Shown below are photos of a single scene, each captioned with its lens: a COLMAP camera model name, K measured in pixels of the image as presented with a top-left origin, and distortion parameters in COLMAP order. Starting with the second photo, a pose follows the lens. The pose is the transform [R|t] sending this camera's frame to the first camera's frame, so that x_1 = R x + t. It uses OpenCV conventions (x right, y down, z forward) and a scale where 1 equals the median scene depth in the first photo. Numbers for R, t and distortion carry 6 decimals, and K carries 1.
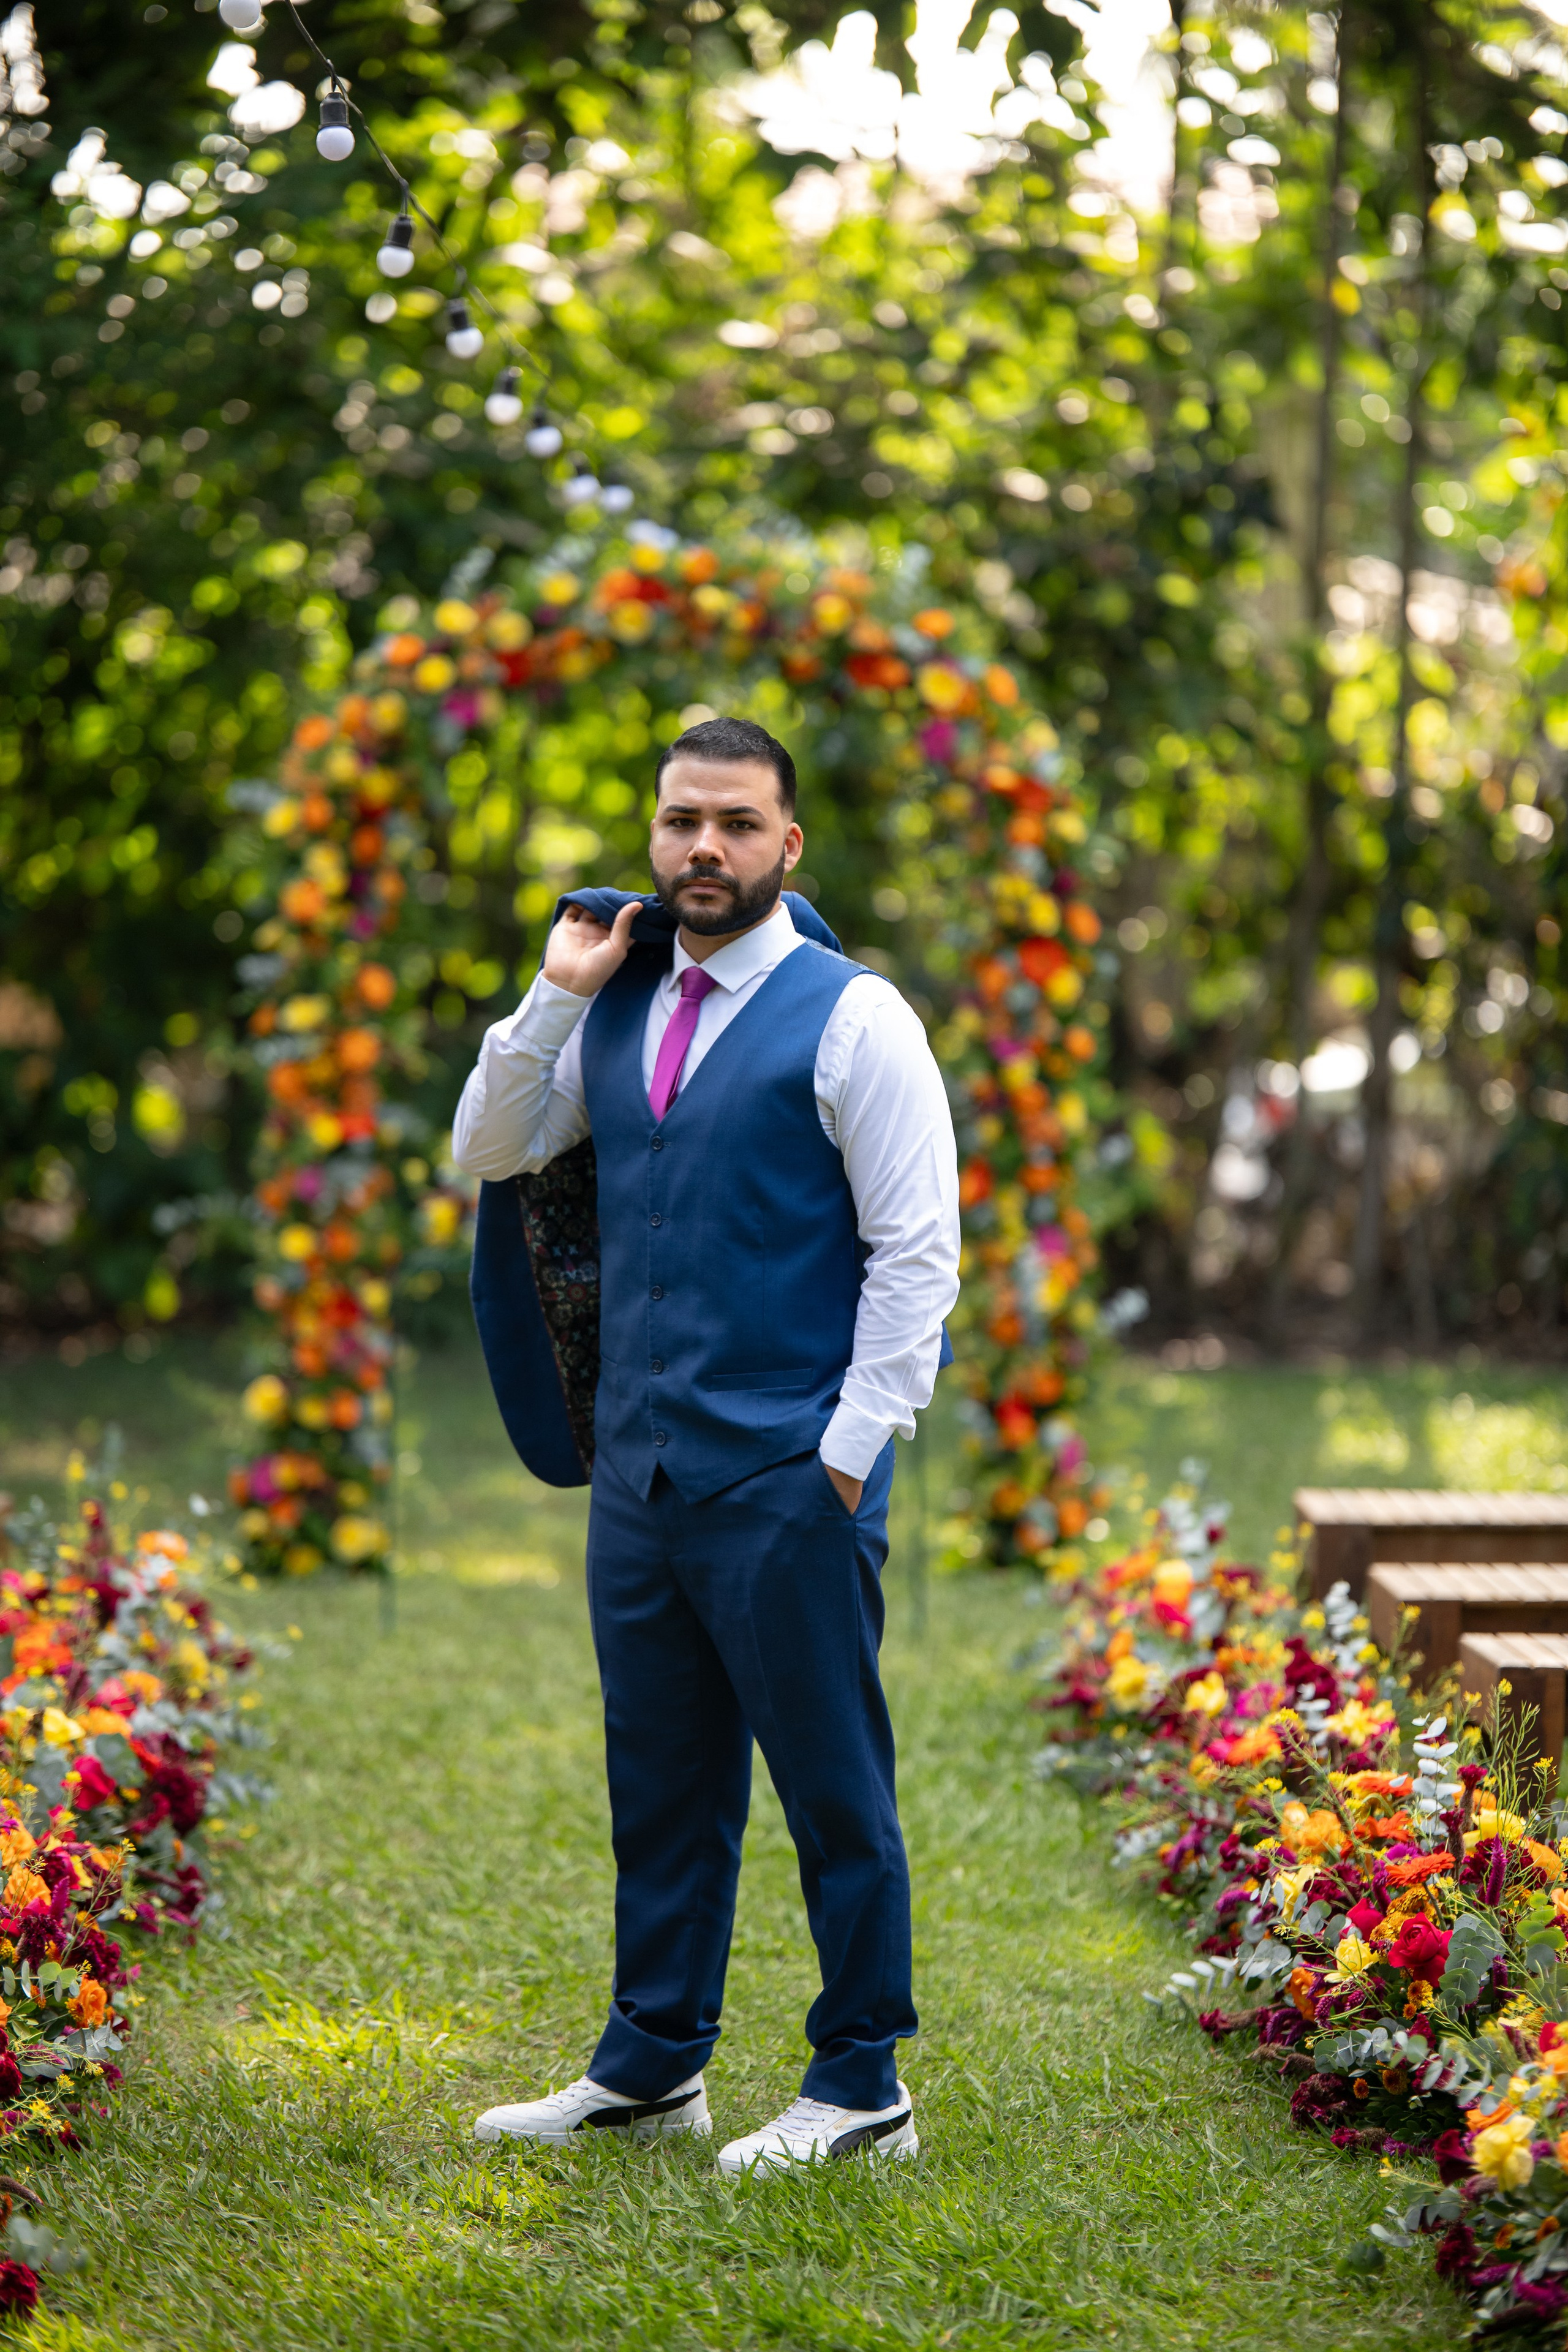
lens RADIAL K [[5883.7, 0, 782.5], [0, 5883.7, 1133.4], [0, 0, 1]] dist [0.027242, 0.247960]
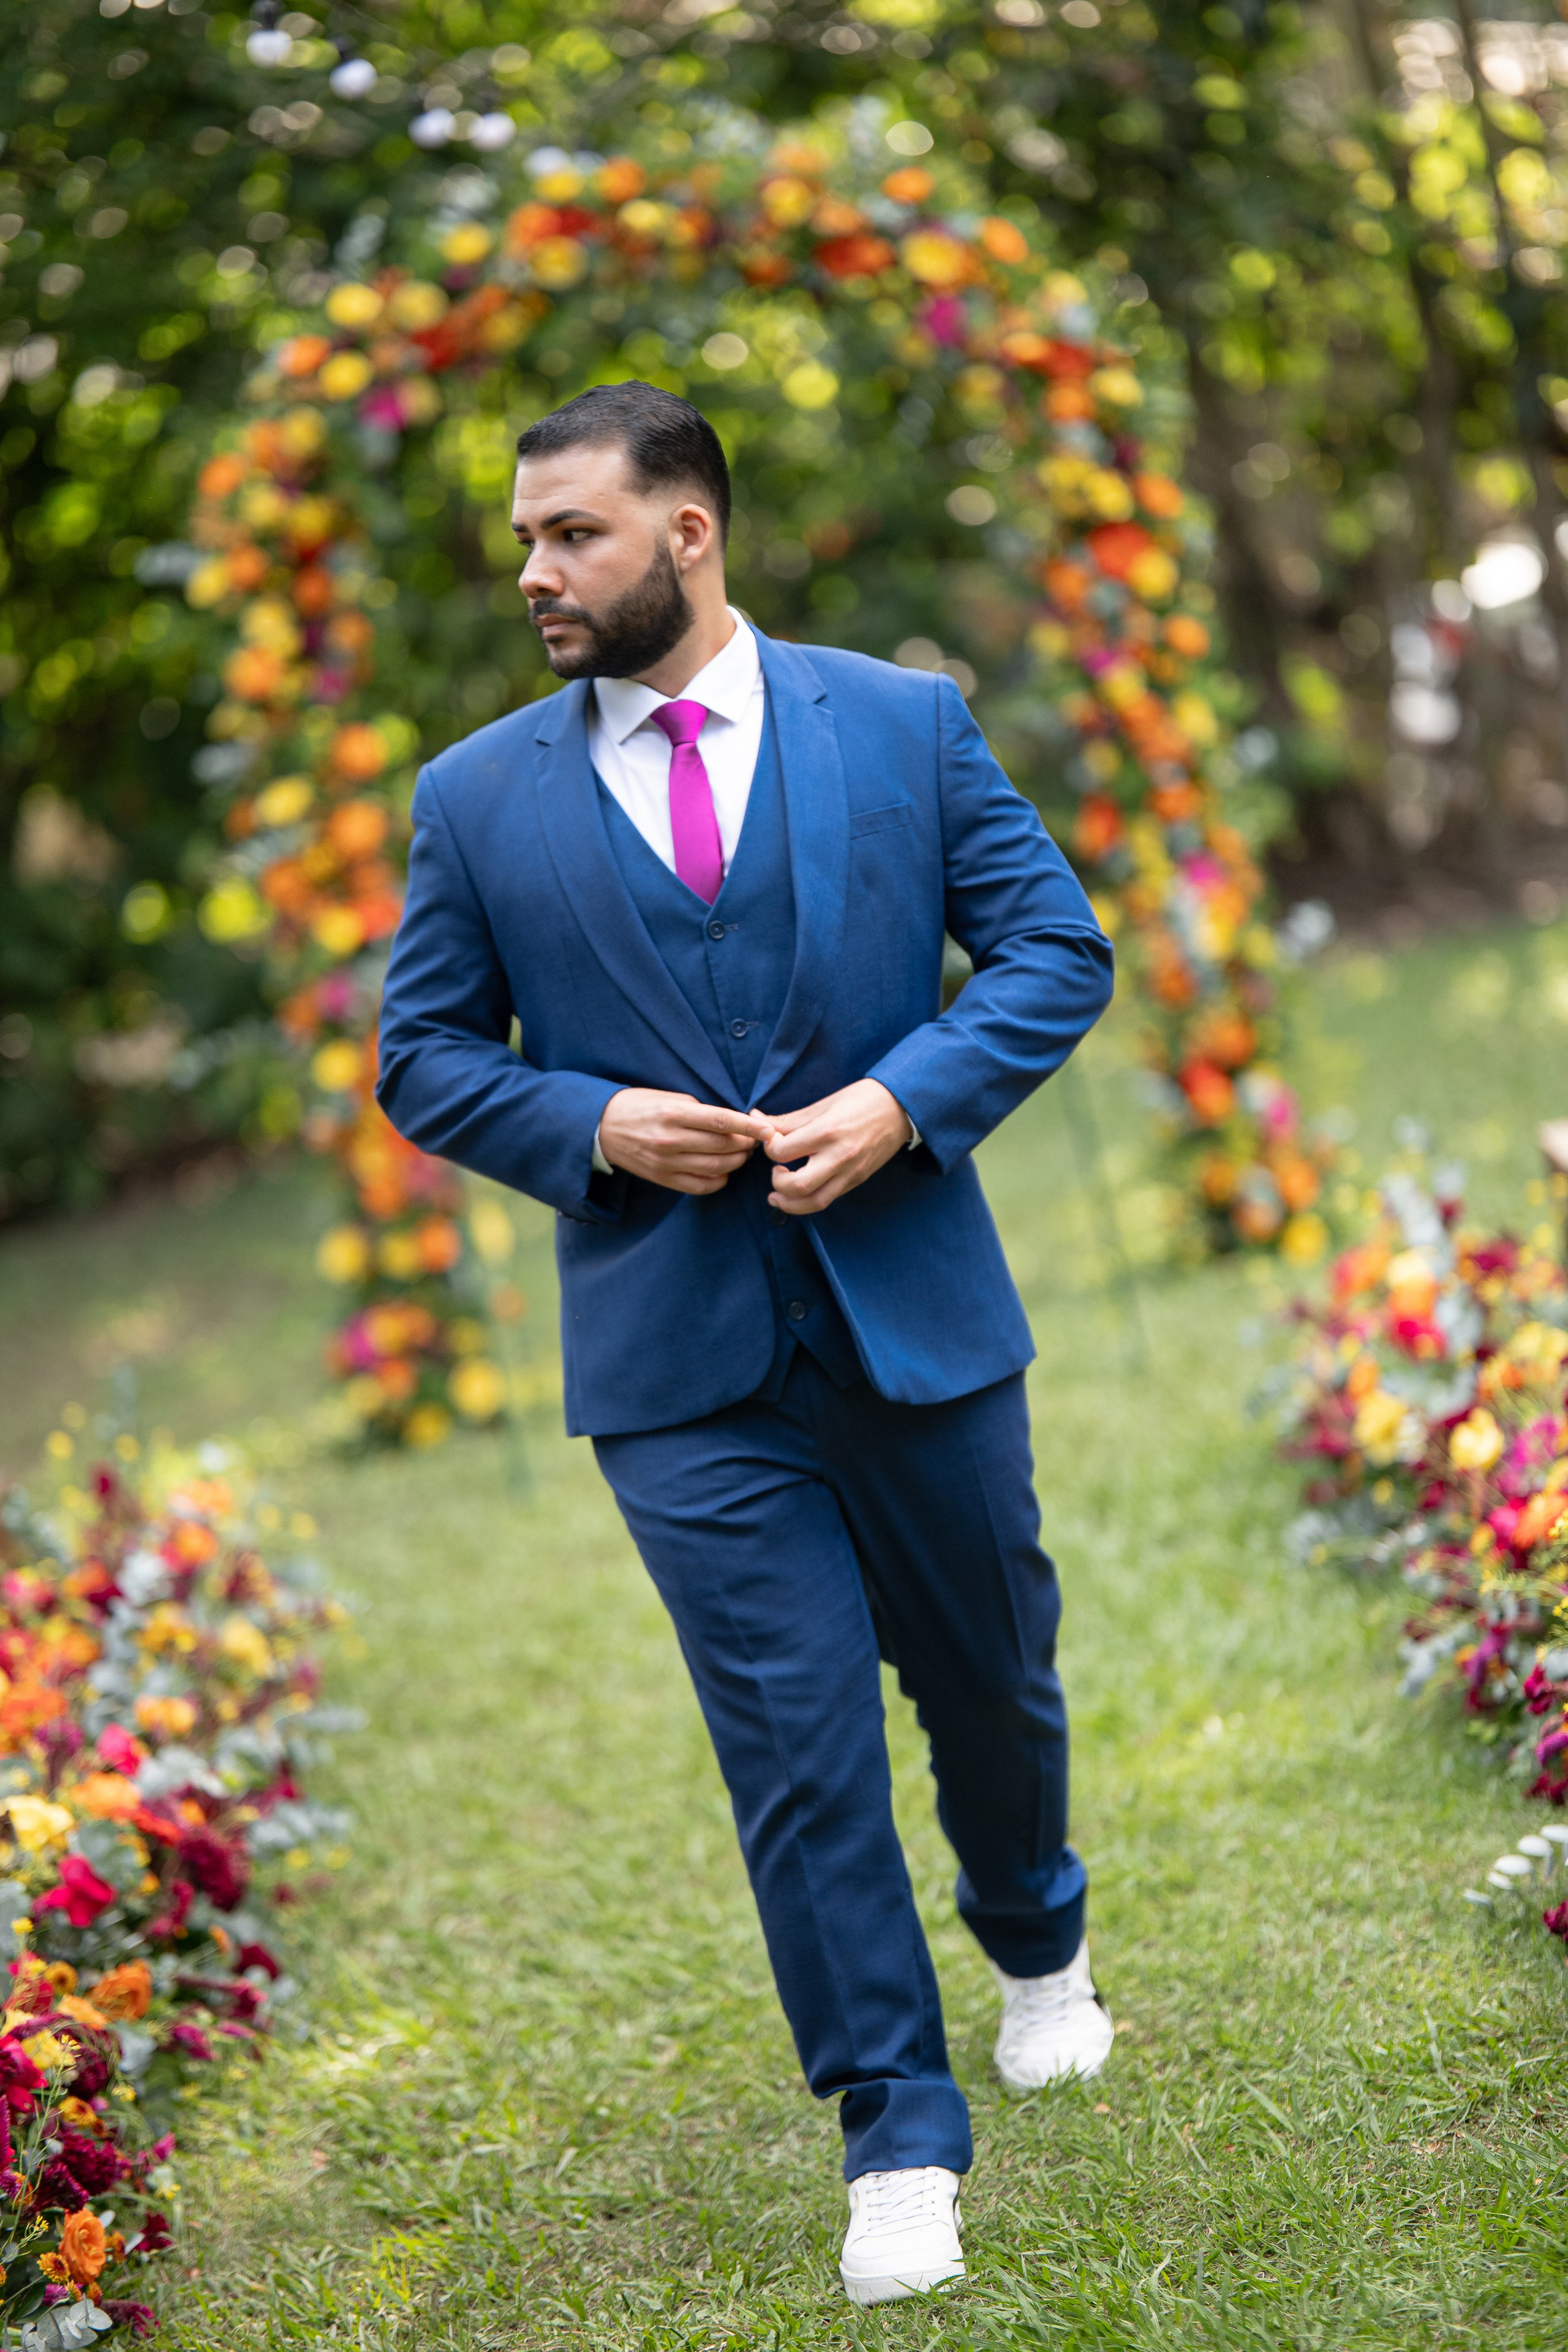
lens RADIAL K [[6231.1, 0, 784.0], [0, 6231.1, 1176.0], [0, 0, 1]] dist [-0.003194, -0.795596]
pose [[0.975632, -0.215532, -0.041091, 0.014465], [0.217718, 0.974203, 0.059387, -0.005469], [0.027231, -0.066886, 0.997389, 0.102744]]
